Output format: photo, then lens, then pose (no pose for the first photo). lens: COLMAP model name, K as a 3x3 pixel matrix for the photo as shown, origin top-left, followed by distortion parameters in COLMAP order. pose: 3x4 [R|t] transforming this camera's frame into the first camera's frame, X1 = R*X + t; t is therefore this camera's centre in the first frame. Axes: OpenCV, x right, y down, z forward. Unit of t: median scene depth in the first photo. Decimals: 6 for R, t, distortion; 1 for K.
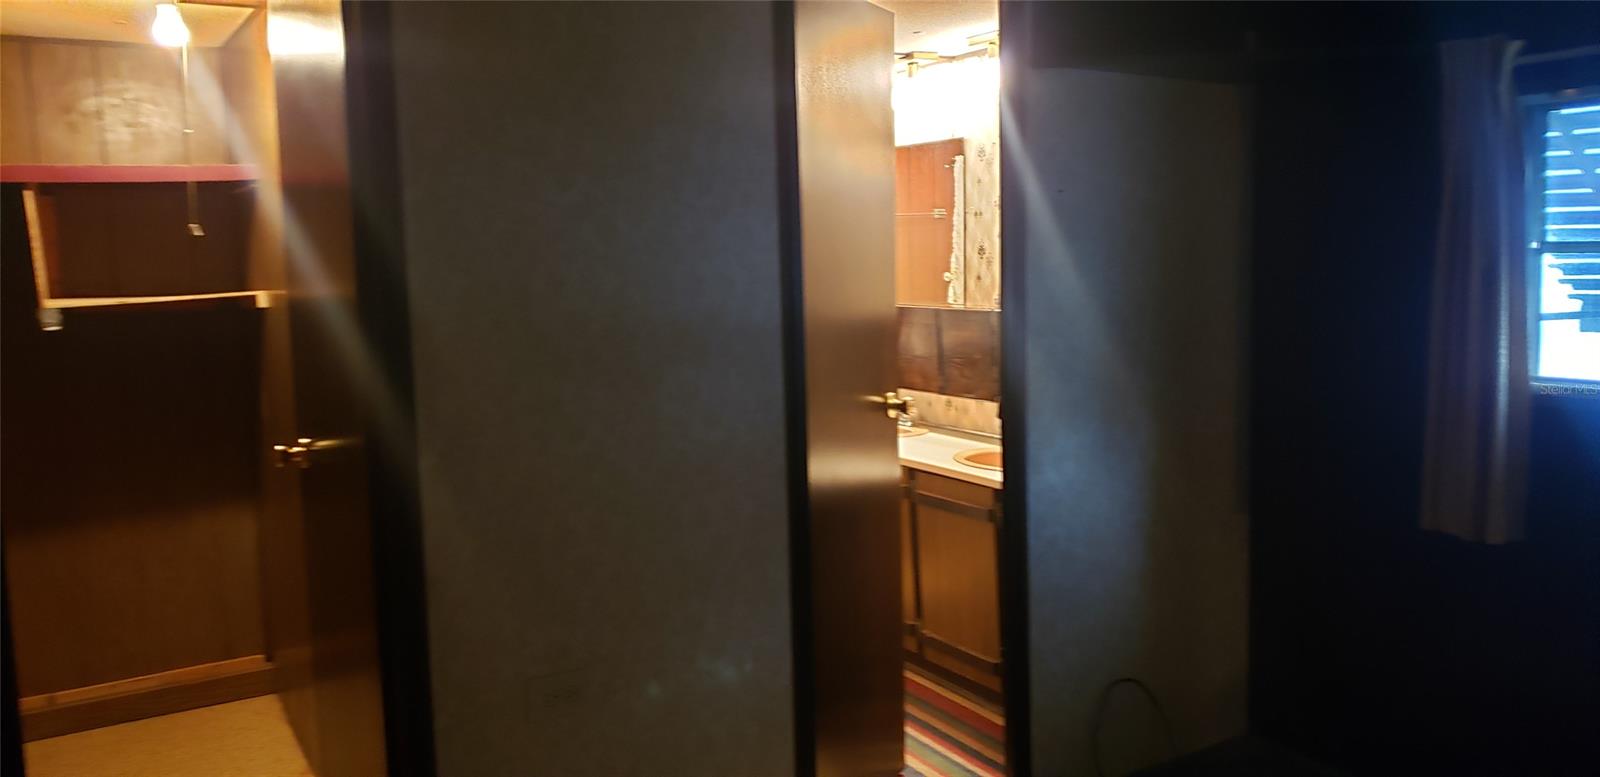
lens RADIAL K [[1205.5, 0, 798.6], [0, 1205.5, 386.1], [0, 0, 1]] dist [0.006704, 0.000209]
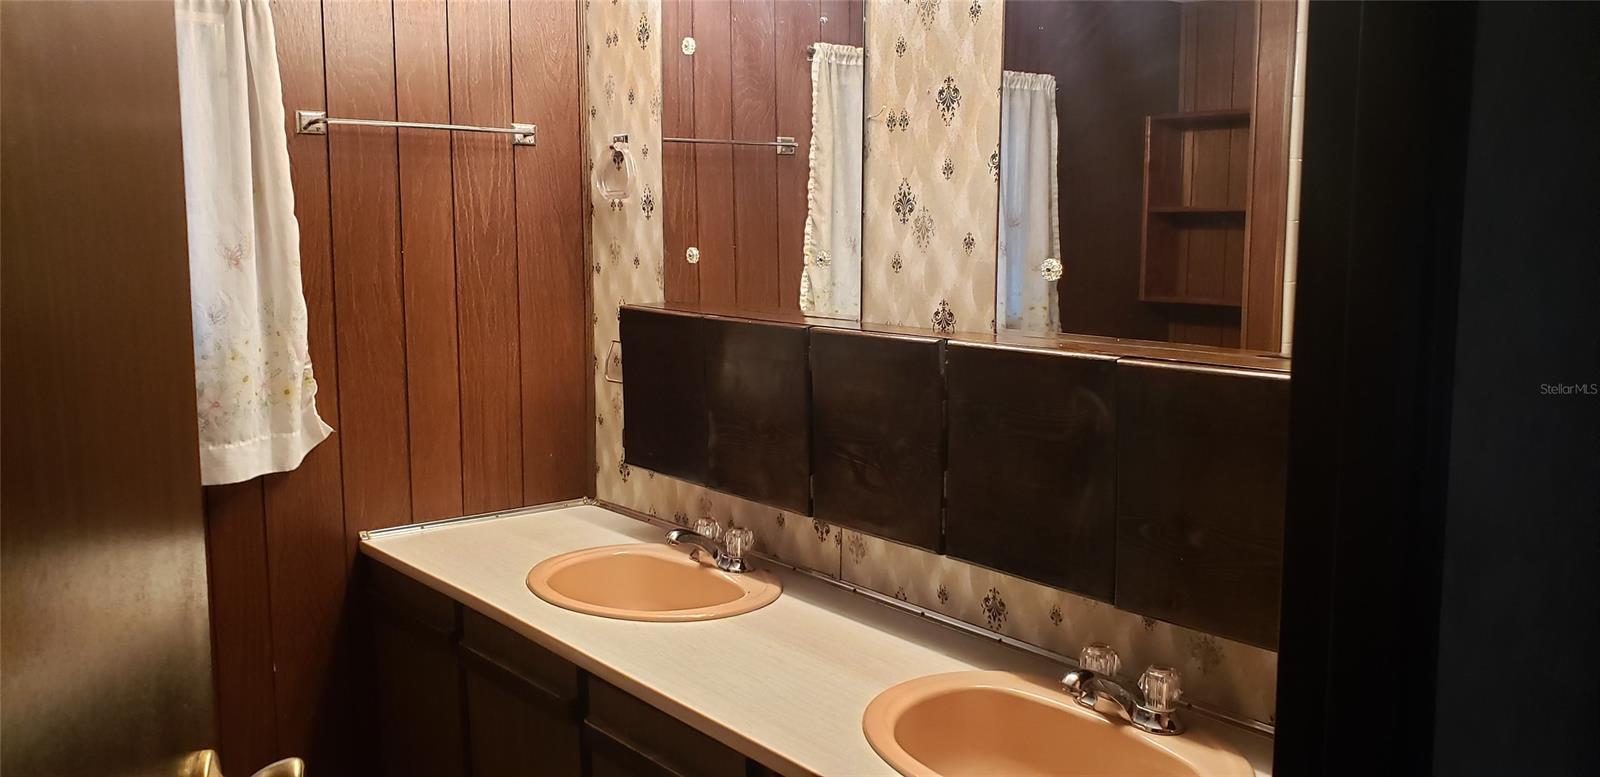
lens RADIAL K [[1205.5, 0, 801.4], [0, 1205.5, 389.7], [0, 0, 1]] dist [0.006704, 0.000209]
pose [[0.985598, 0.002877, 0.169081, 0.037655], [-0.005967, 0.999824, 0.017769, -0.050125], [-0.169000, -0.018522, 0.985442, 0.555615]]
